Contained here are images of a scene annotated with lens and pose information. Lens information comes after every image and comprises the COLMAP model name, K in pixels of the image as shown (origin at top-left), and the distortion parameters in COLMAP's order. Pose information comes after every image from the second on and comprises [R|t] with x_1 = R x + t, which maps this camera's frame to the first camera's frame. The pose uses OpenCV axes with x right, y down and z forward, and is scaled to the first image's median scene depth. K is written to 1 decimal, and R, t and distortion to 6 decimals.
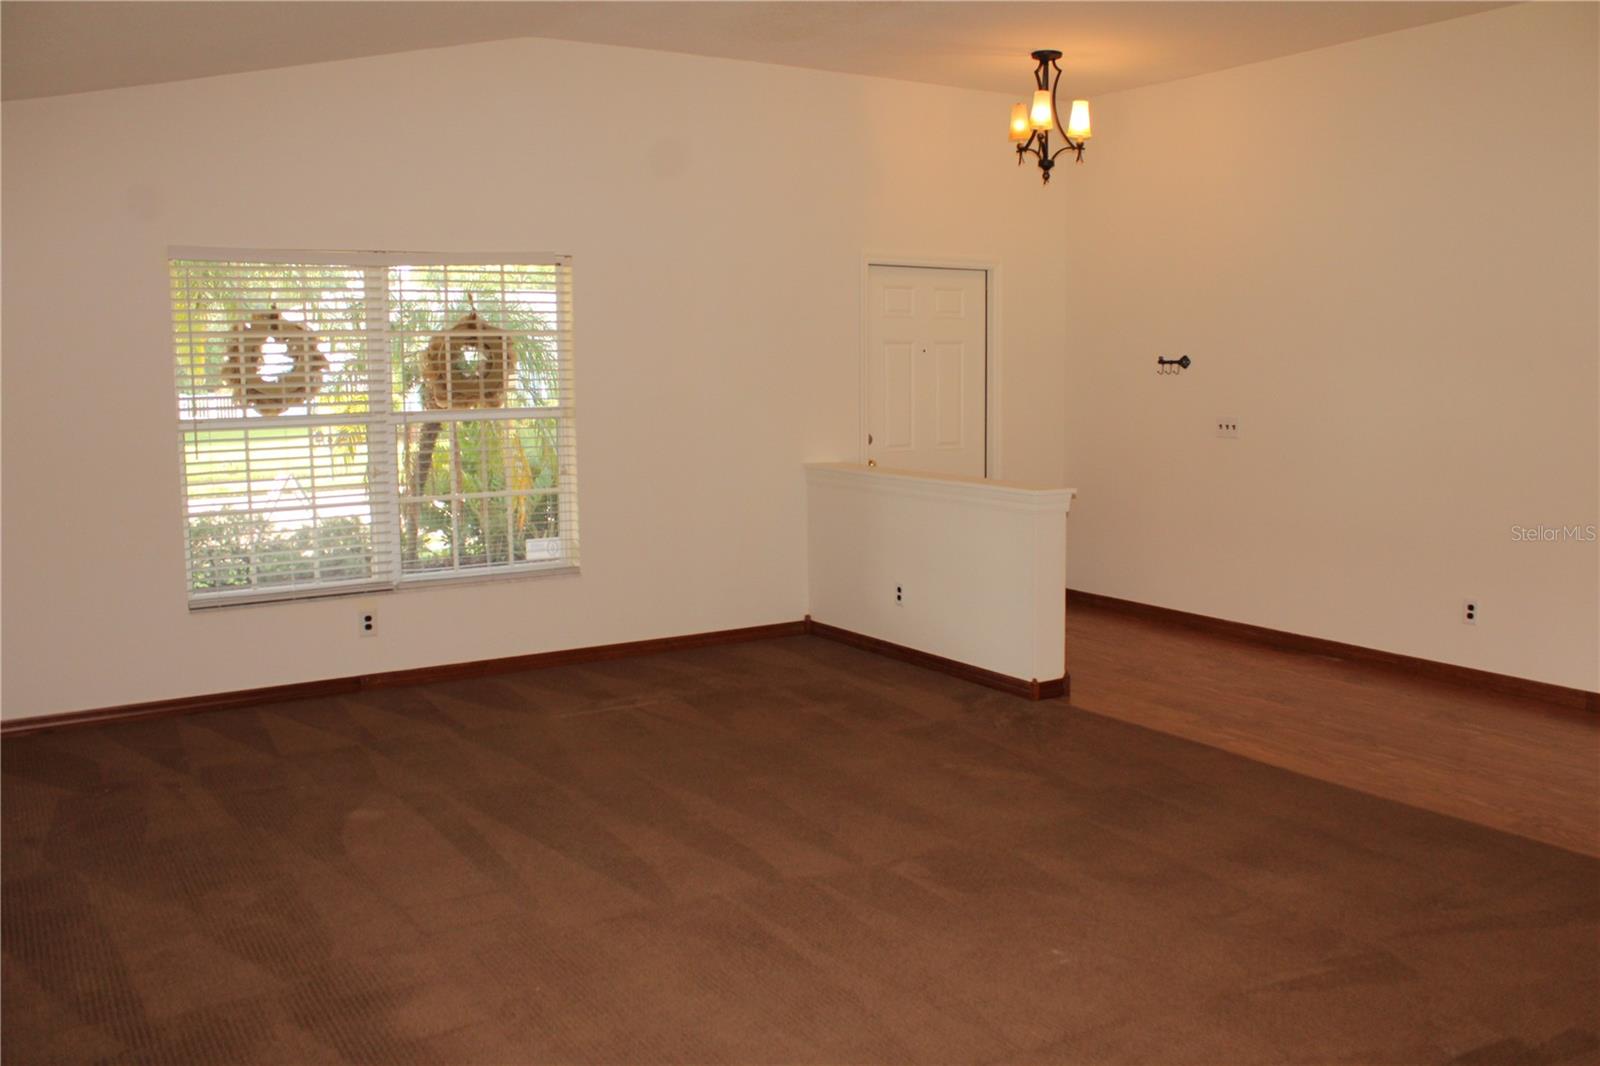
lens RADIAL K [[1347.7, 0, 826.4], [0, 1347.7, 514.7], [0, 0, 1]] dist [-0.164358, 0.145562]
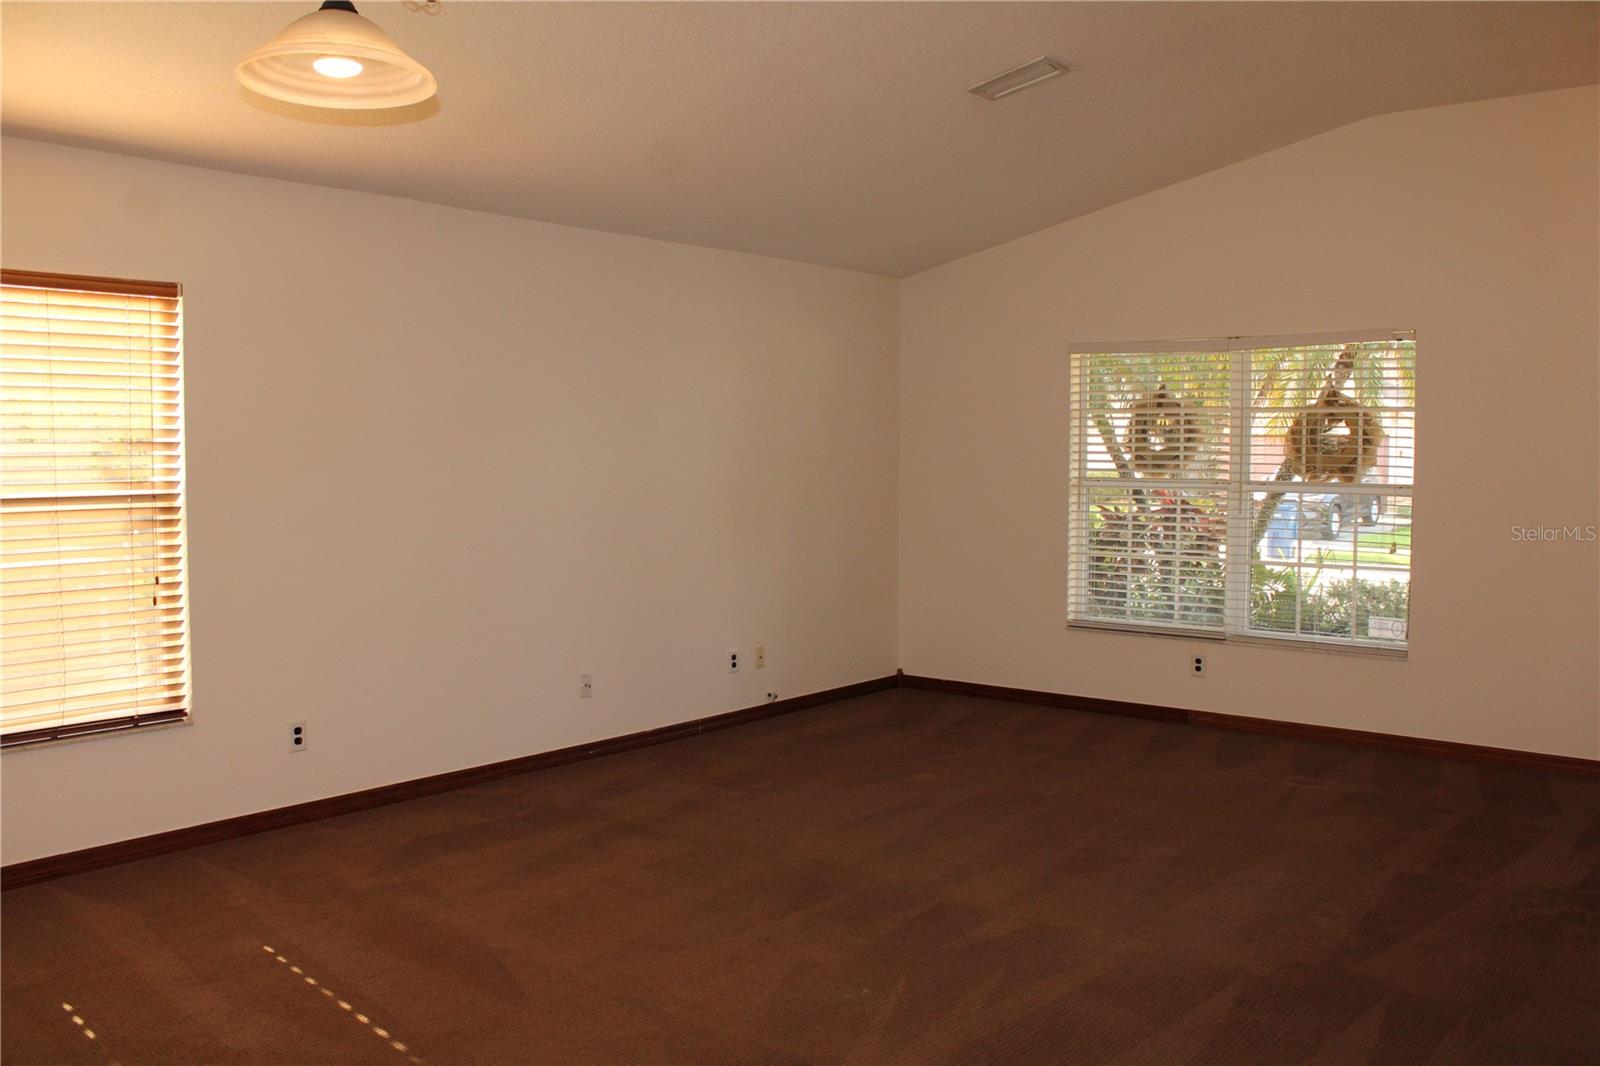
lens RADIAL K [[1347.7, 0, 812.7], [0, 1347.7, 479.0], [0, 0, 1]] dist [-0.164358, 0.145562]
pose [[0.326435, 0.038417, -0.944439, 0.608458], [-0.114718, 0.993398, 0.000757, -0.039065], [0.938232, 0.108097, 0.328687, 0.302001]]
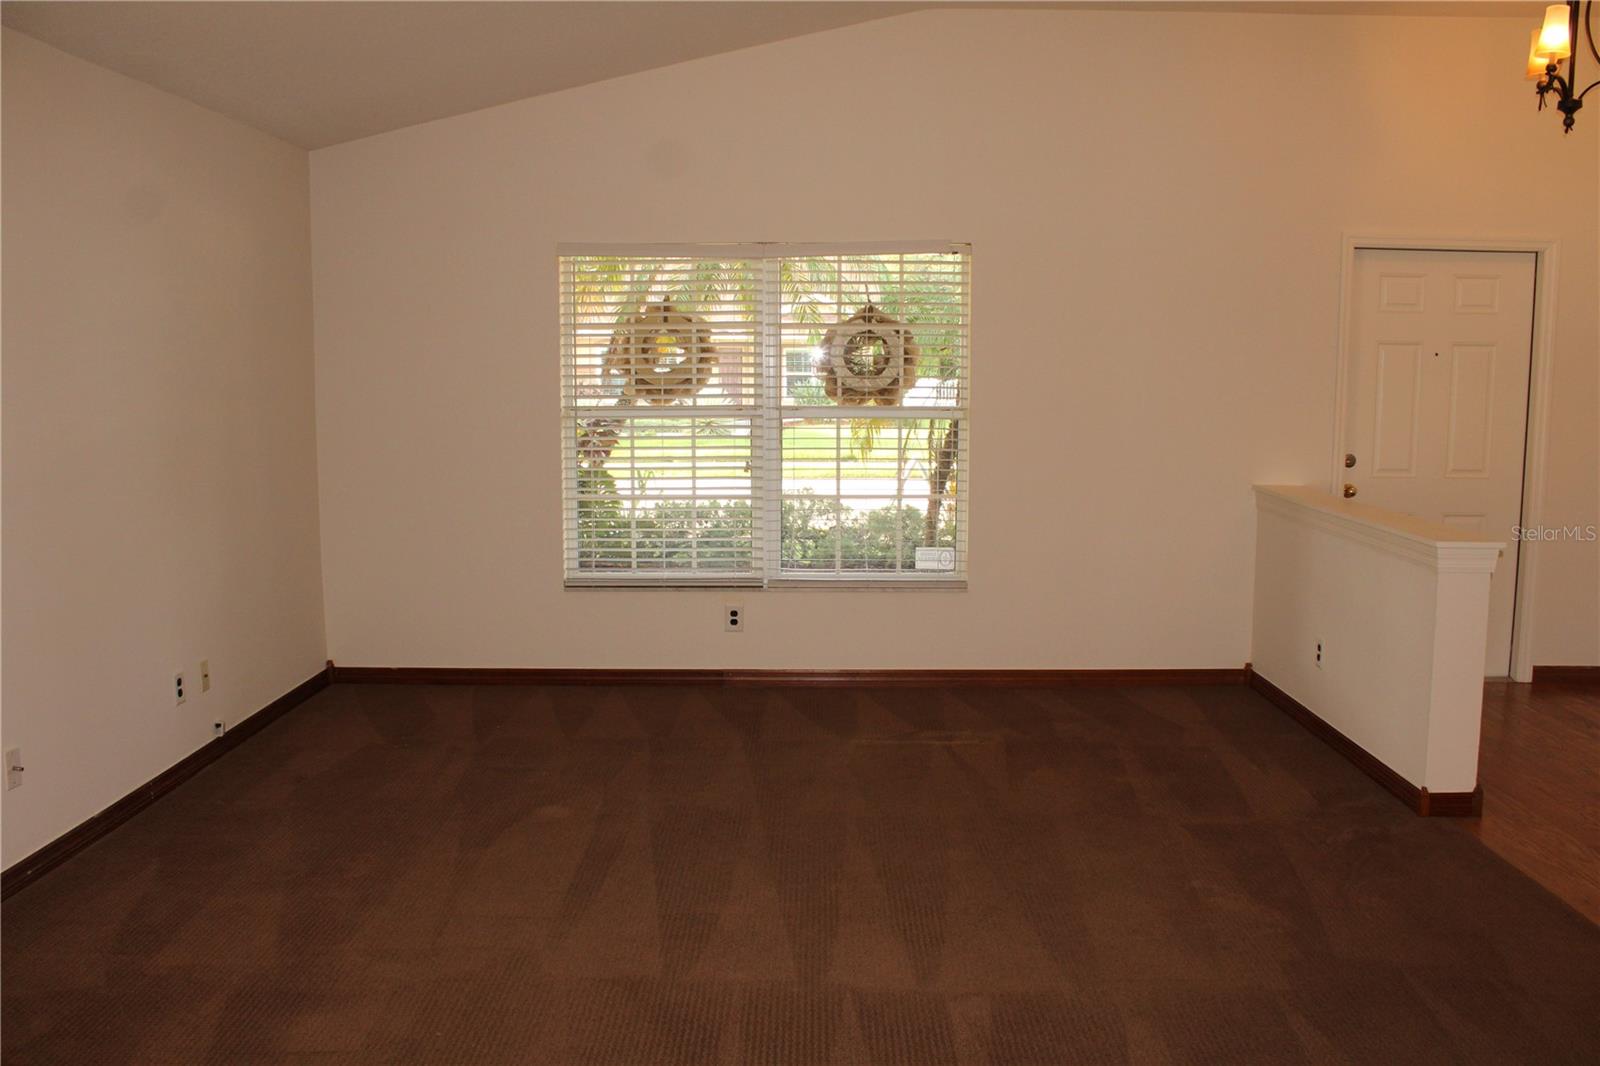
lens RADIAL K [[1347.7, 0, 805.0], [0, 1347.7, 527.3], [0, 0, 1]] dist [-0.164358, 0.145562]
pose [[0.839523, 0.077649, -0.537747, 0.235468], [-0.070576, 0.996935, 0.033773, -0.023815], [0.538721, 0.009598, 0.842430, 0.177607]]
